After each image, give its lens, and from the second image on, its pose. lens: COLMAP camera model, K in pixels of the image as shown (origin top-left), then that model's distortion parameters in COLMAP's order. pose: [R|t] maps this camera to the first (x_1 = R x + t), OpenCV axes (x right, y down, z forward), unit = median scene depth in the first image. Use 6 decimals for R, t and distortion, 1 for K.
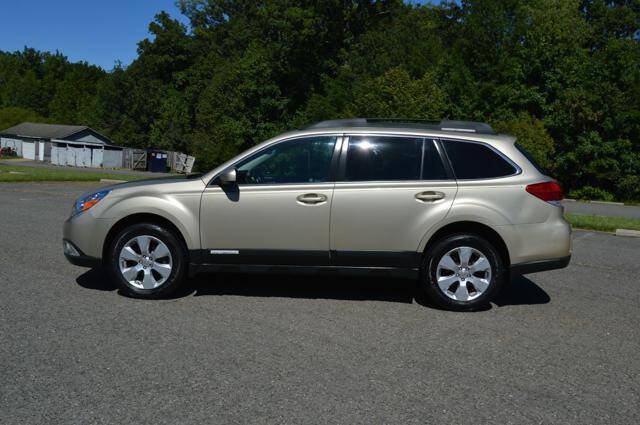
lens RADIAL K [[614.9, 0, 330.3], [0, 614.9, 205.7], [0, 0, 1]] dist [-0.074527, 0.016437]
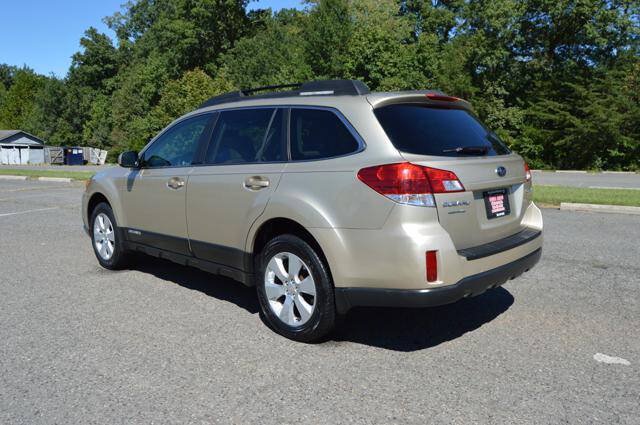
lens RADIAL K [[521.6, 0, 330.4], [0, 521.6, 211.7], [0, 0, 1]] dist [-0.079819, 0.013664]
pose [[0.994965, -0.062485, 0.078356, 0.121106], [0.058333, 0.996825, 0.054202, 0.009769], [-0.081494, -0.049358, 0.995451, -0.037039]]
